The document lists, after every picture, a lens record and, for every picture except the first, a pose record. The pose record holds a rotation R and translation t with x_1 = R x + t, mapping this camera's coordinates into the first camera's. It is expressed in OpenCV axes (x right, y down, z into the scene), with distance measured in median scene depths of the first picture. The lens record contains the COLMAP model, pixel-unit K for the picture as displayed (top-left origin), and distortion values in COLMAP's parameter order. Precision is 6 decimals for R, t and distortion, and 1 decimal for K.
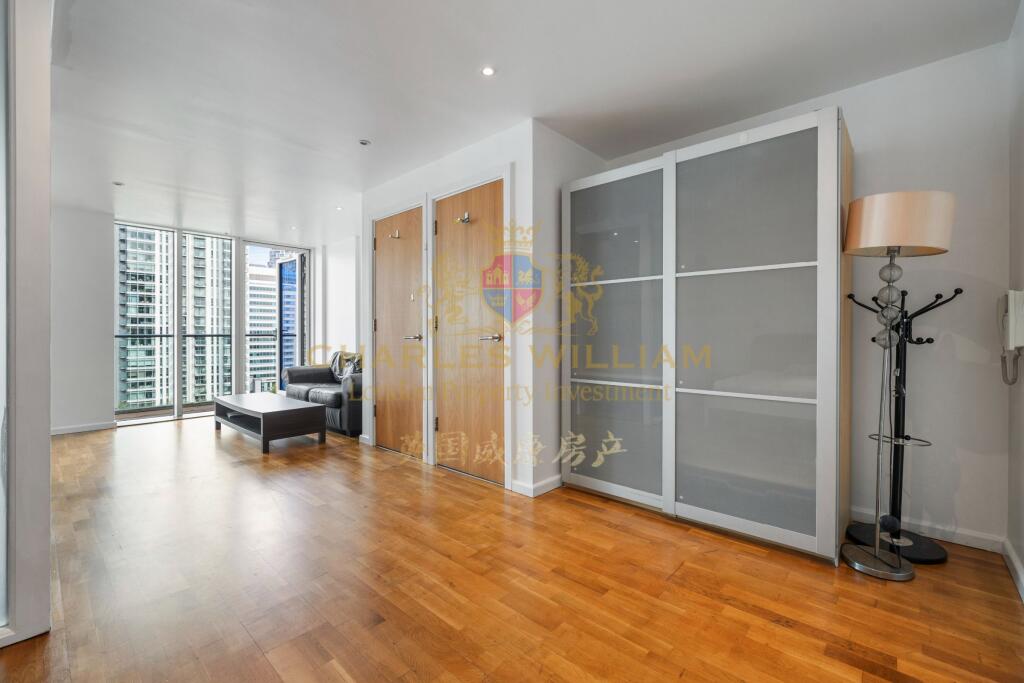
lens RADIAL K [[438.6, 0, 512.7], [0, 438.6, 336.6], [0, 0, 1]] dist [-0.001942, -0.000443]
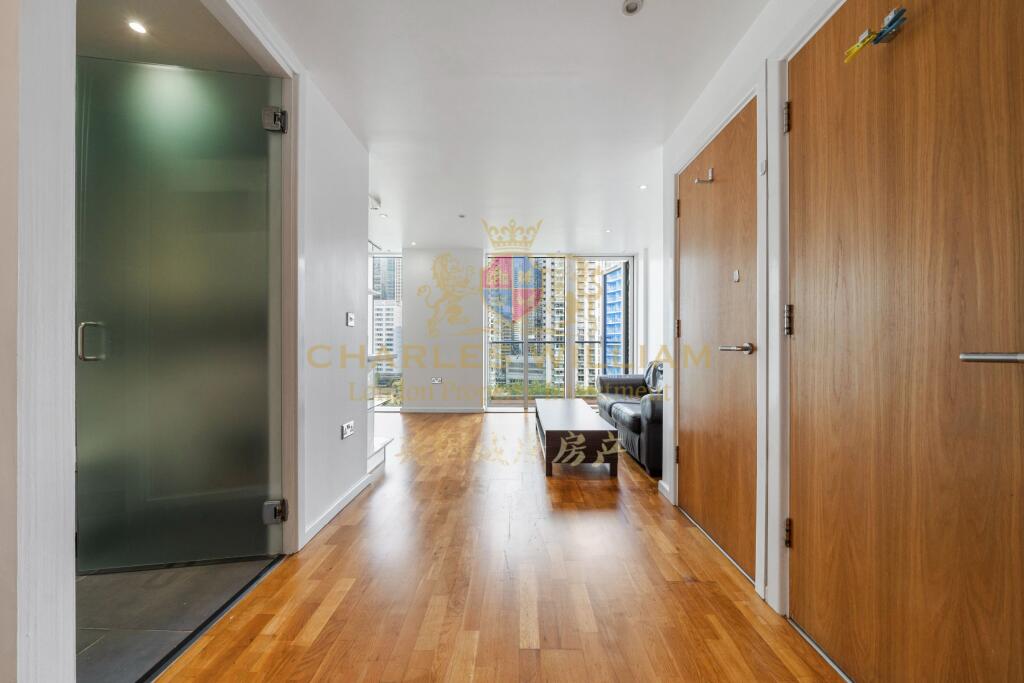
lens RADIAL K [[357.2, 0, 513.1], [0, 357.2, 343.1], [0, 0, 1]] dist [-0.013217, 0.002153]
pose [[0.669560, 0.004340, -0.742746, -0.073710], [-0.003213, 0.999990, 0.002947, -0.003837], [0.742751, 0.000413, 0.669567, 0.427640]]
